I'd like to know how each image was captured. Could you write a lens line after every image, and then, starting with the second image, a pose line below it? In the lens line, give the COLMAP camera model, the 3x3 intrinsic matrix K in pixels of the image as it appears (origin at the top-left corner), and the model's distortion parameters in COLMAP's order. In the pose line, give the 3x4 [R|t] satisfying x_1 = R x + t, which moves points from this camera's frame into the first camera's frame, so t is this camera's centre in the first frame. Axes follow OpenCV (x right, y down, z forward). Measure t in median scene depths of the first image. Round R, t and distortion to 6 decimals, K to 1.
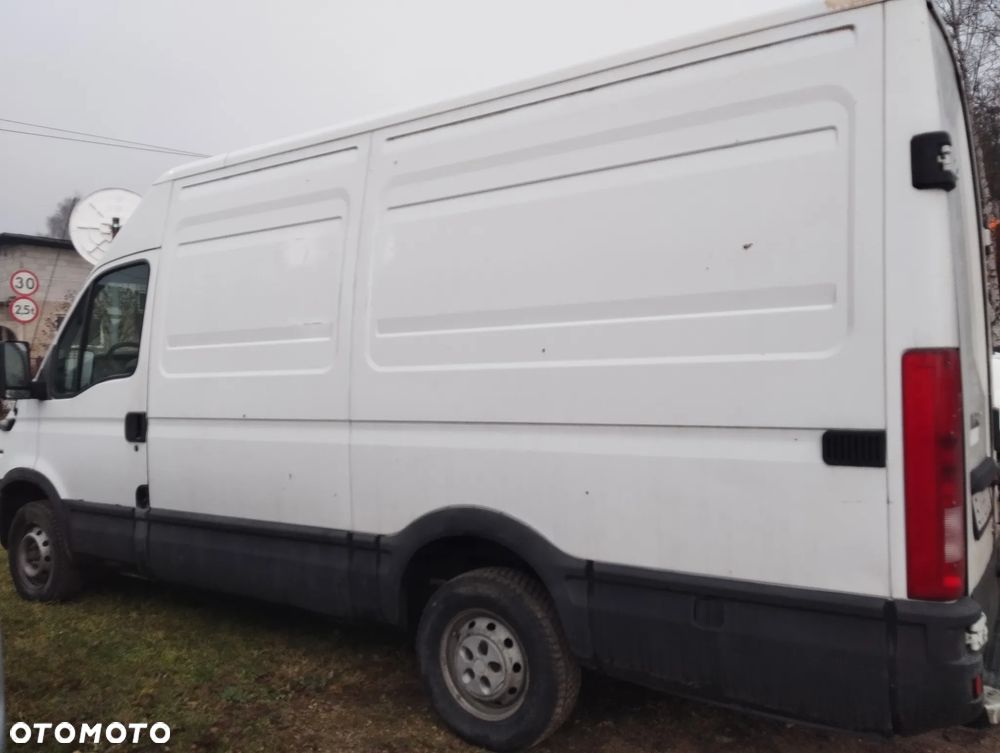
lens RADIAL K [[816.1, 0, 506.8], [0, 816.1, 375.8], [0, 0, 1]] dist [0.068455, -0.142312]
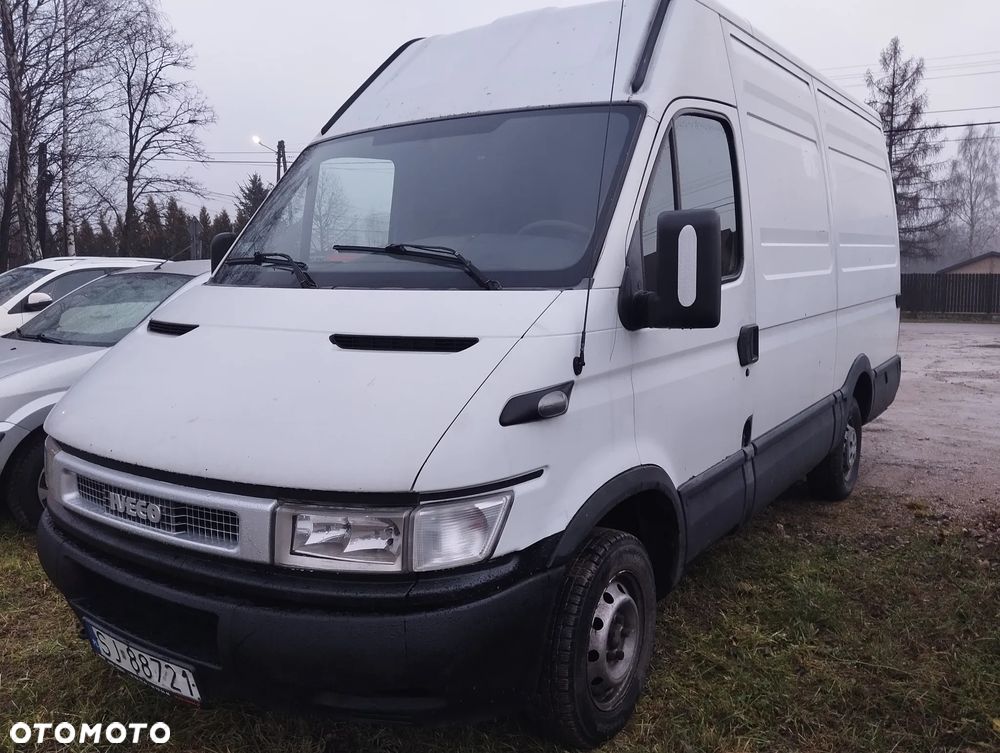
lens RADIAL K [[816.1, 0, 506.8], [0, 816.1, 375.8], [0, 0, 1]] dist [0.068455, -0.142312]
pose [[0.012222, -0.125395, 0.992032, -1.228087], [0.009627, 0.992074, 0.125282, -0.007815], [-0.999879, 0.008019, 0.013332, 1.225042]]
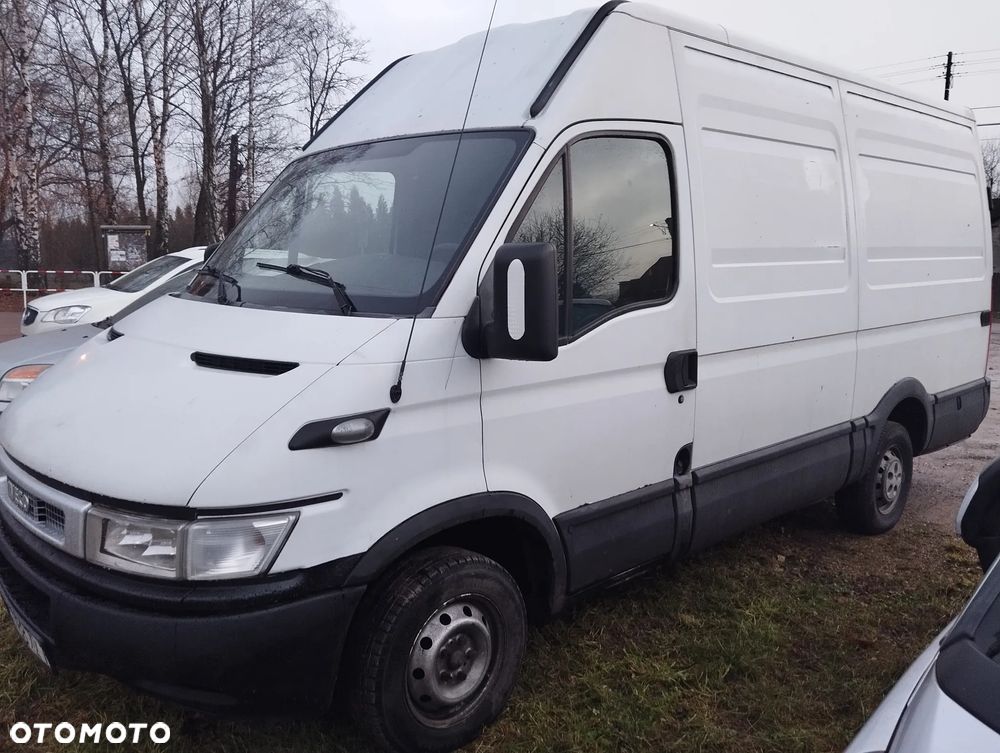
lens RADIAL K [[818.4, 0, 498.8], [0, 818.4, 373.1], [0, 0, 1]] dist [0.069549, -0.148235]
pose [[0.227505, -0.131585, 0.964845, -1.214059], [-0.010636, 0.990433, 0.137583, -0.036893], [-0.973719, -0.041563, 0.223929, 1.002265]]
